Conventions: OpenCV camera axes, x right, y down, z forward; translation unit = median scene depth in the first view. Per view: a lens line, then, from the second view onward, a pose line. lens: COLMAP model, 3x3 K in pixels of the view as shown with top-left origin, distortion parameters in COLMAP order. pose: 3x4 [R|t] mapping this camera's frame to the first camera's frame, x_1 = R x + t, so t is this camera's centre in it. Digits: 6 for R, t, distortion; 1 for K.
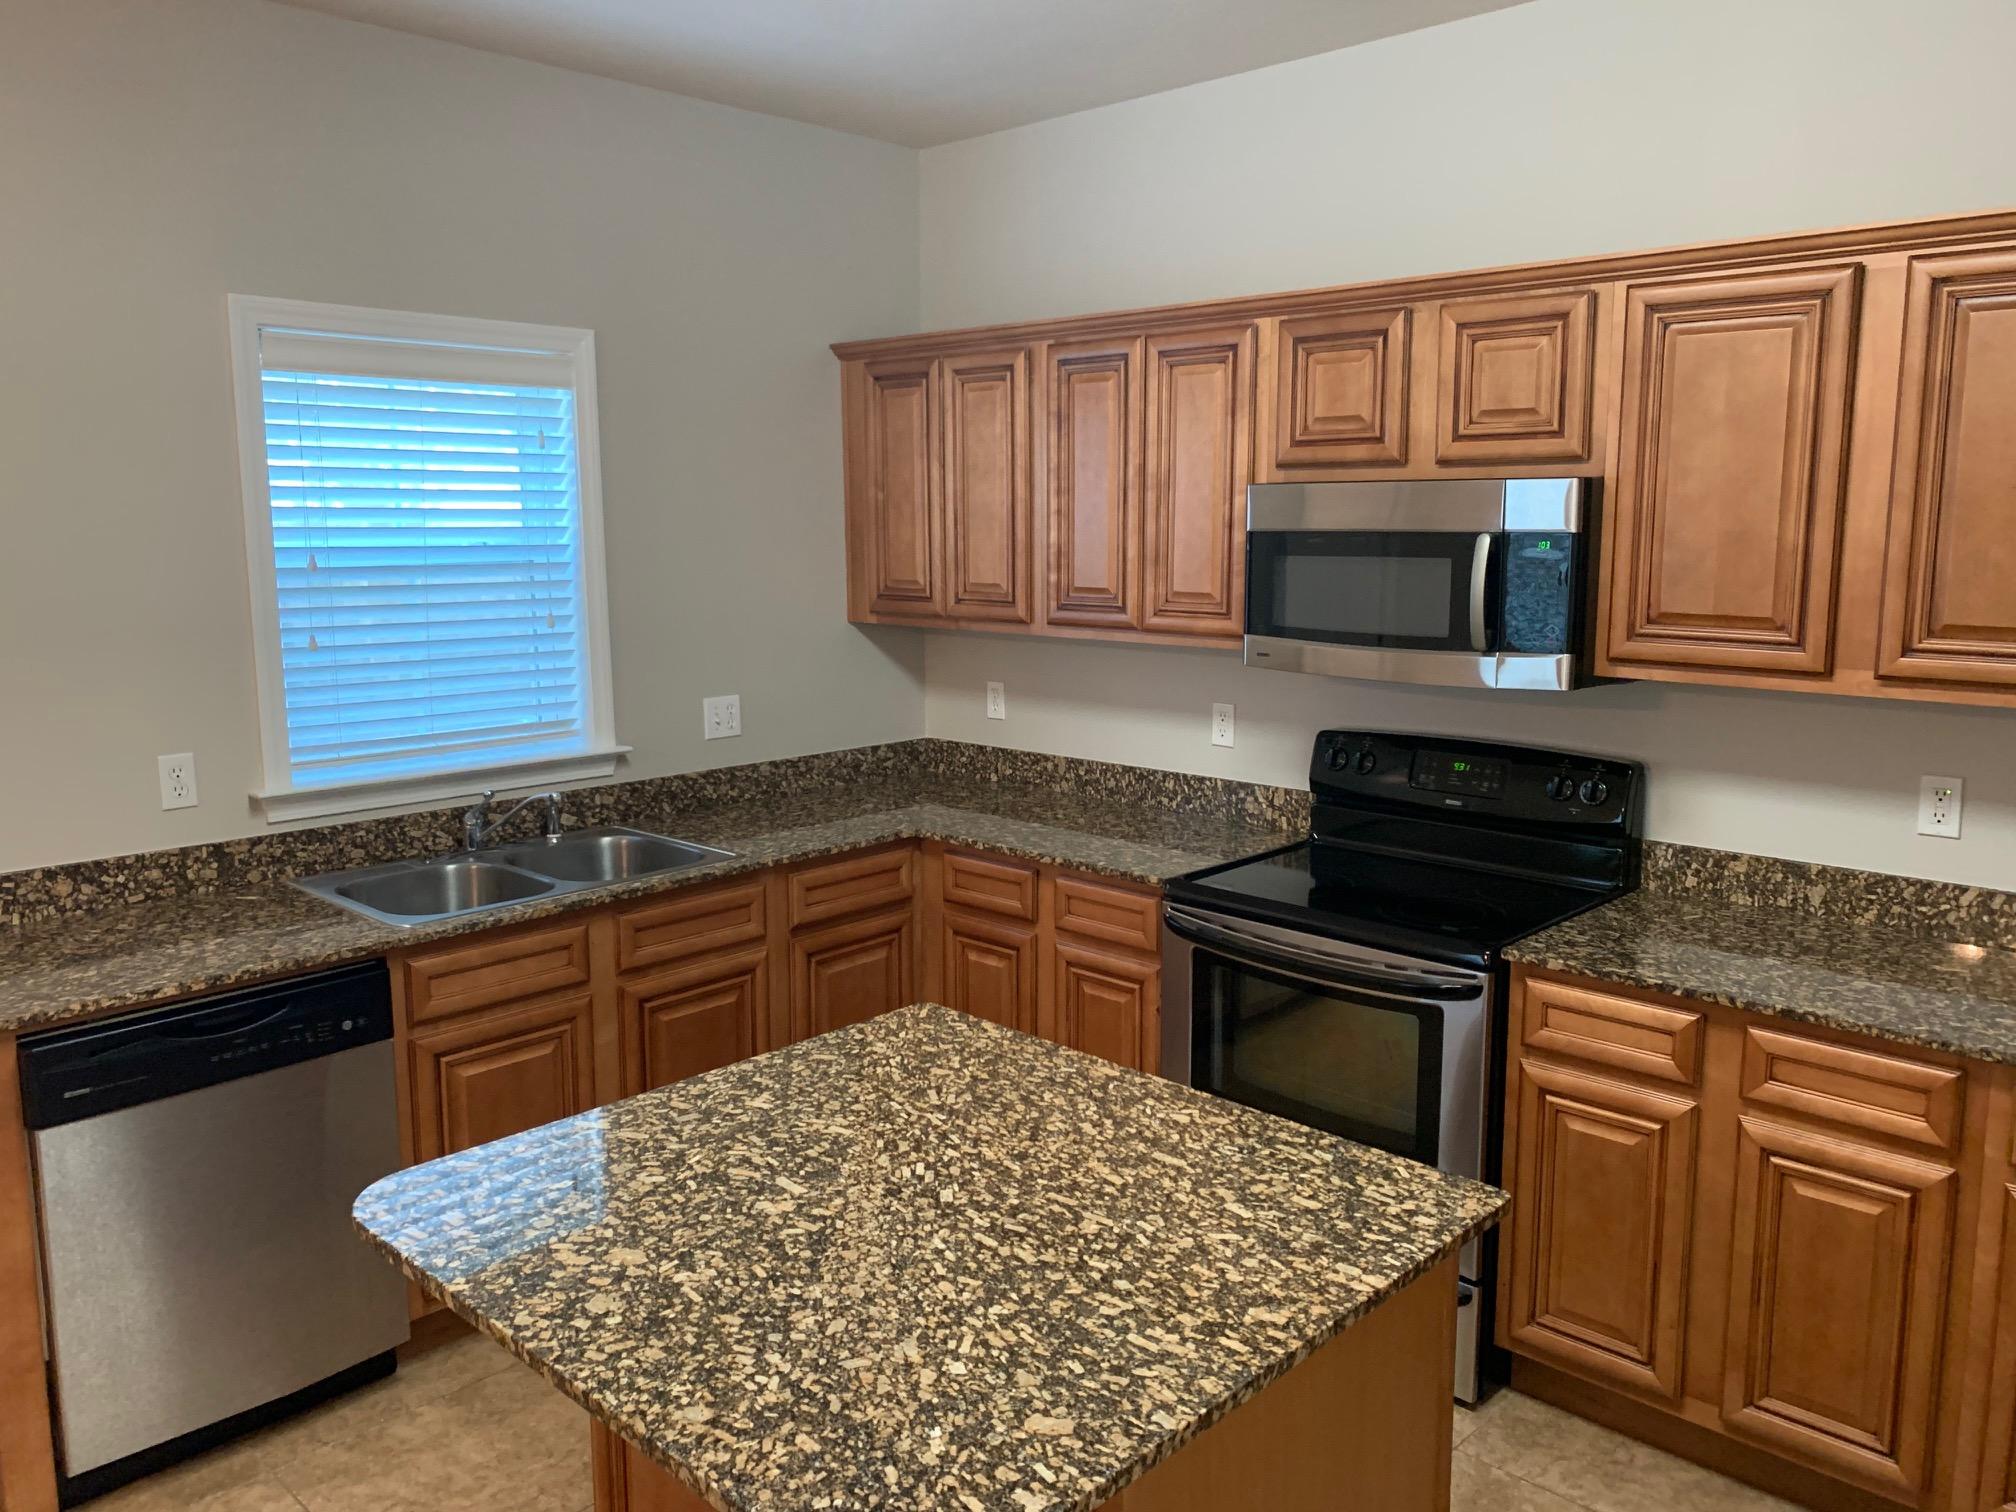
lens RADIAL K [[1522.6, 0, 1021.9], [0, 1522.6, 743.2], [0, 0, 1]] dist [0.072615, -0.119101]
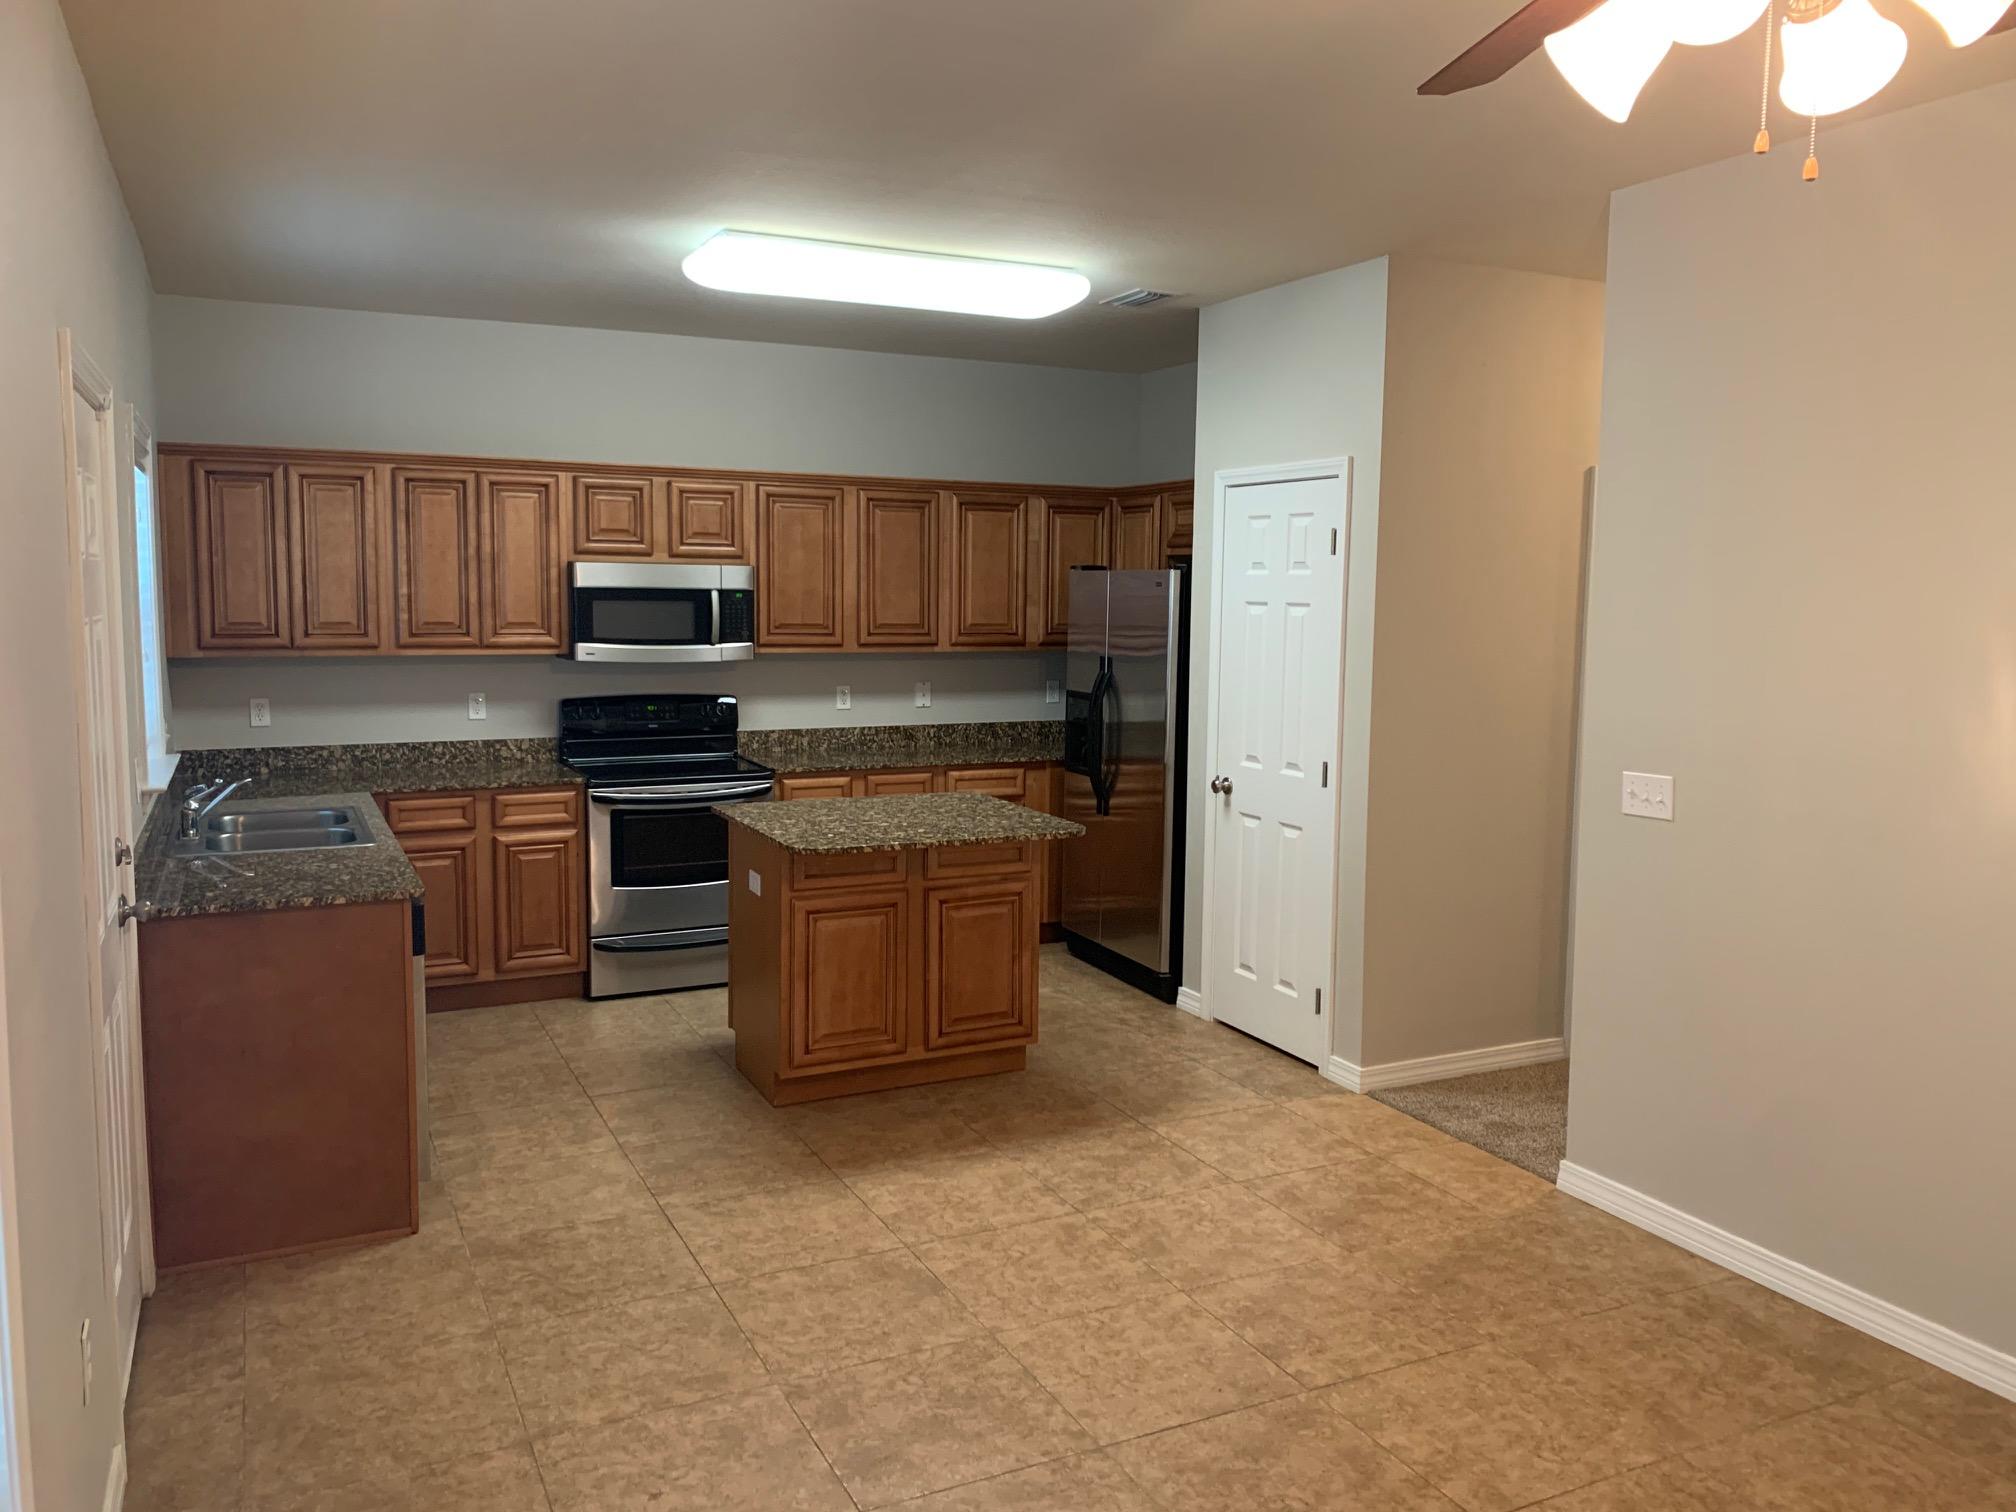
lens RADIAL K [[1578.2, 0, 1008.0], [0, 1578.2, 756.0], [0, 0, 1]] dist [0.056460, -0.078828]
pose [[0.355783, -0.097363, 0.929483, -1.821112], [0.130526, 0.989987, 0.053739, 0.033823], [-0.925409, 0.102203, 0.364929, -0.198140]]
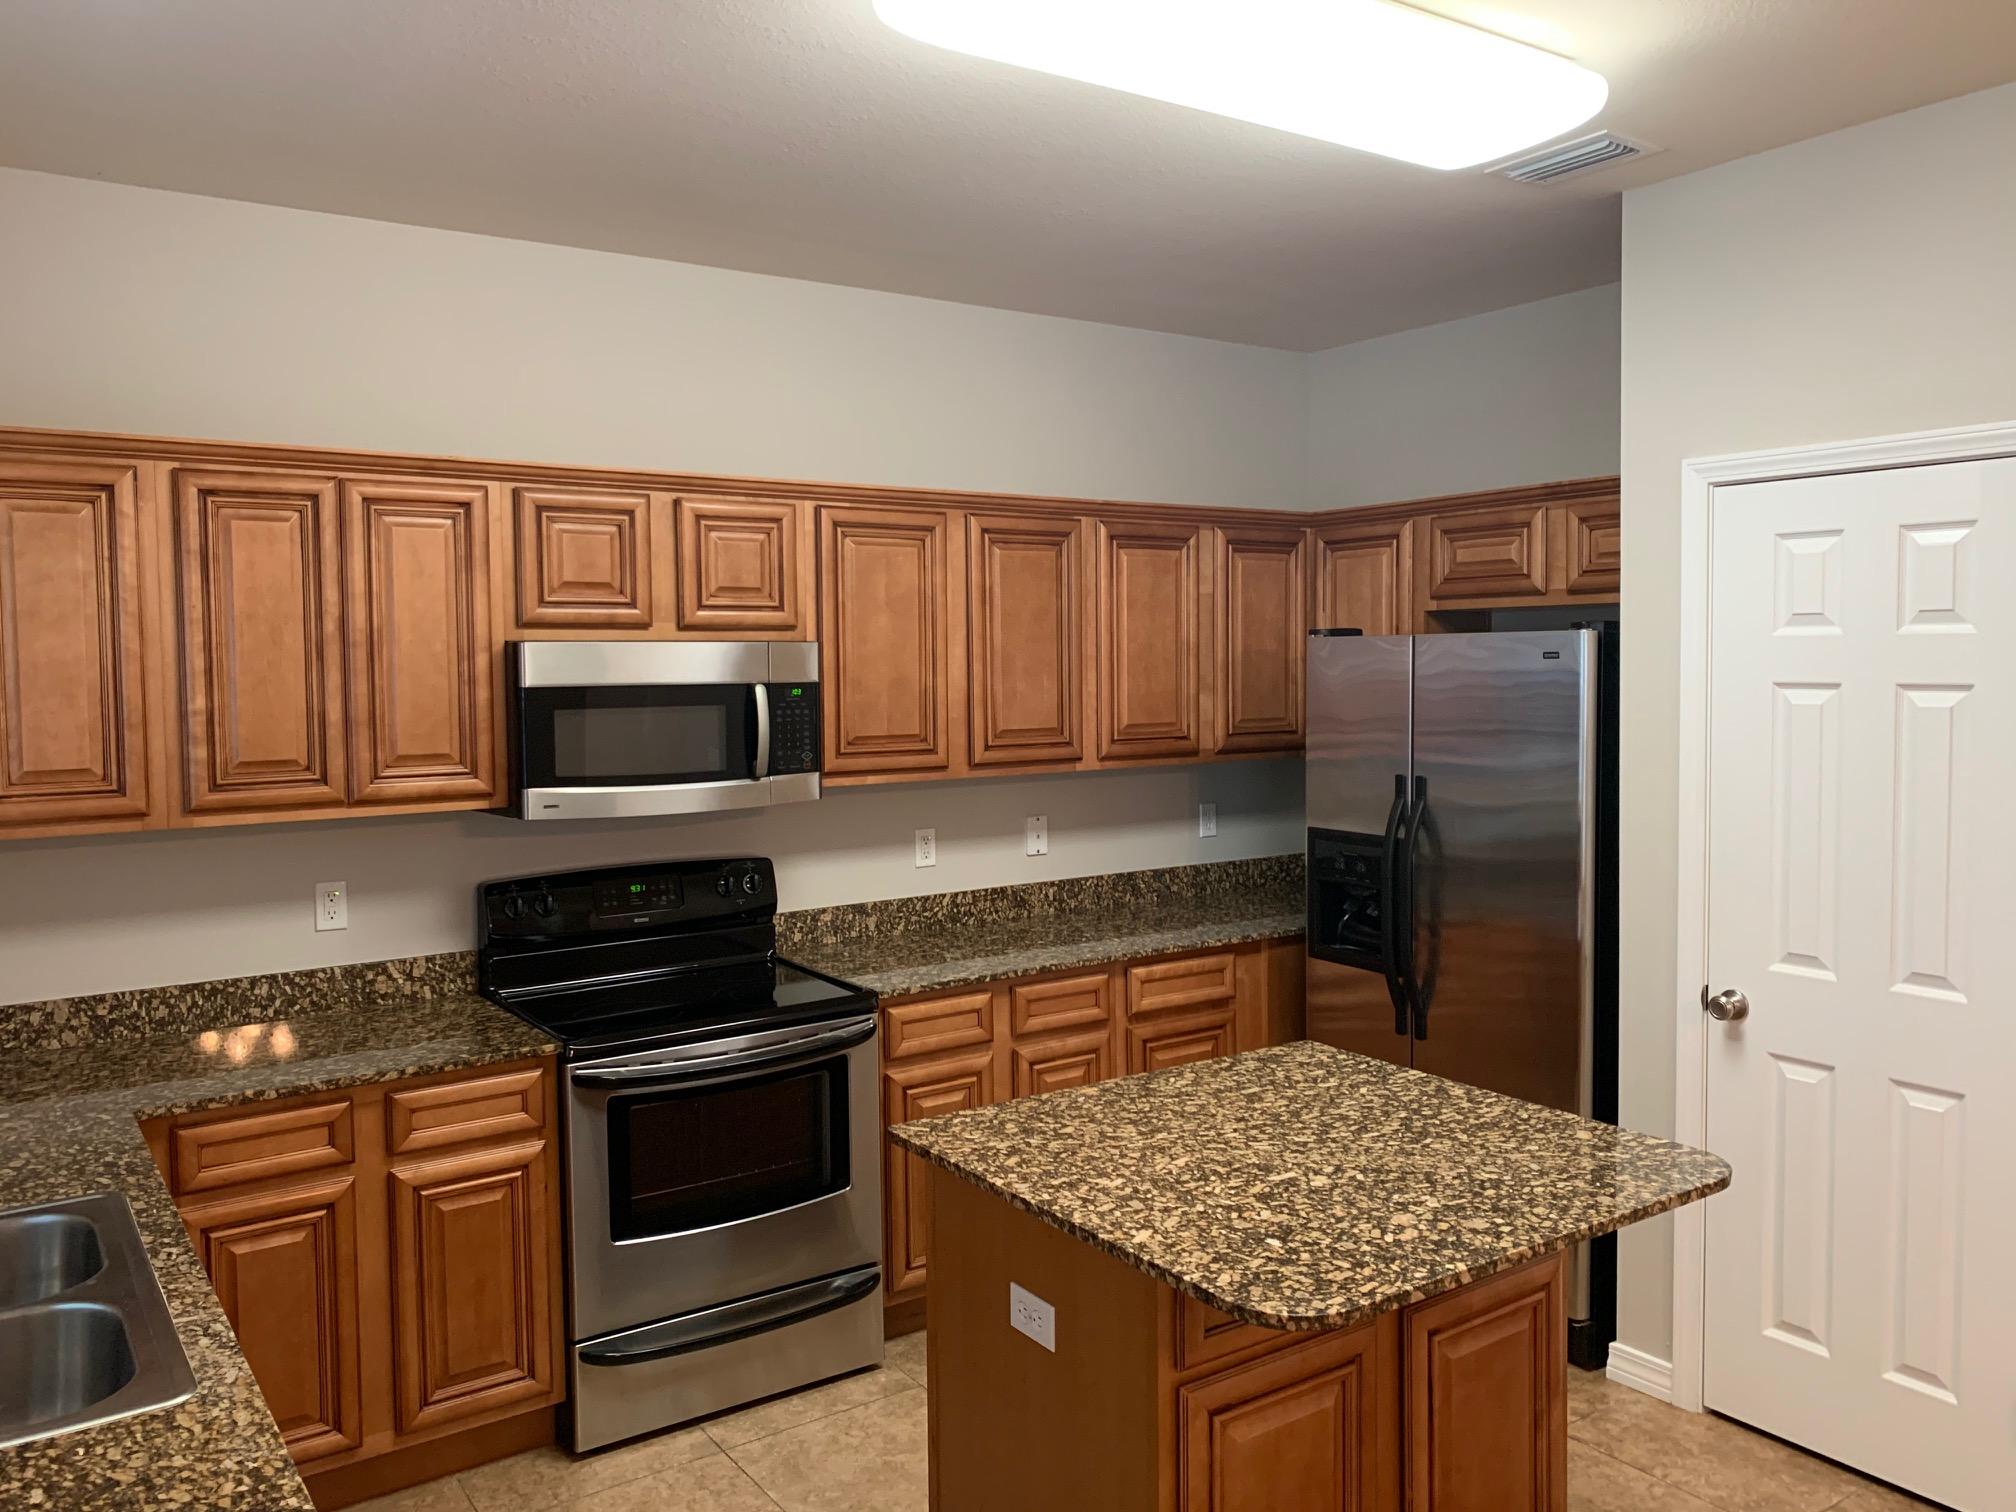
lens RADIAL K [[1543.6, 0, 978.0], [0, 1543.6, 748.4], [0, 0, 1]] dist [0.055609, -0.065967]
pose [[0.217328, -0.060881, 0.974198, -0.986062], [0.160498, 0.986697, 0.025857, -0.097275], [-0.962813, 0.150737, 0.224209, 0.604713]]
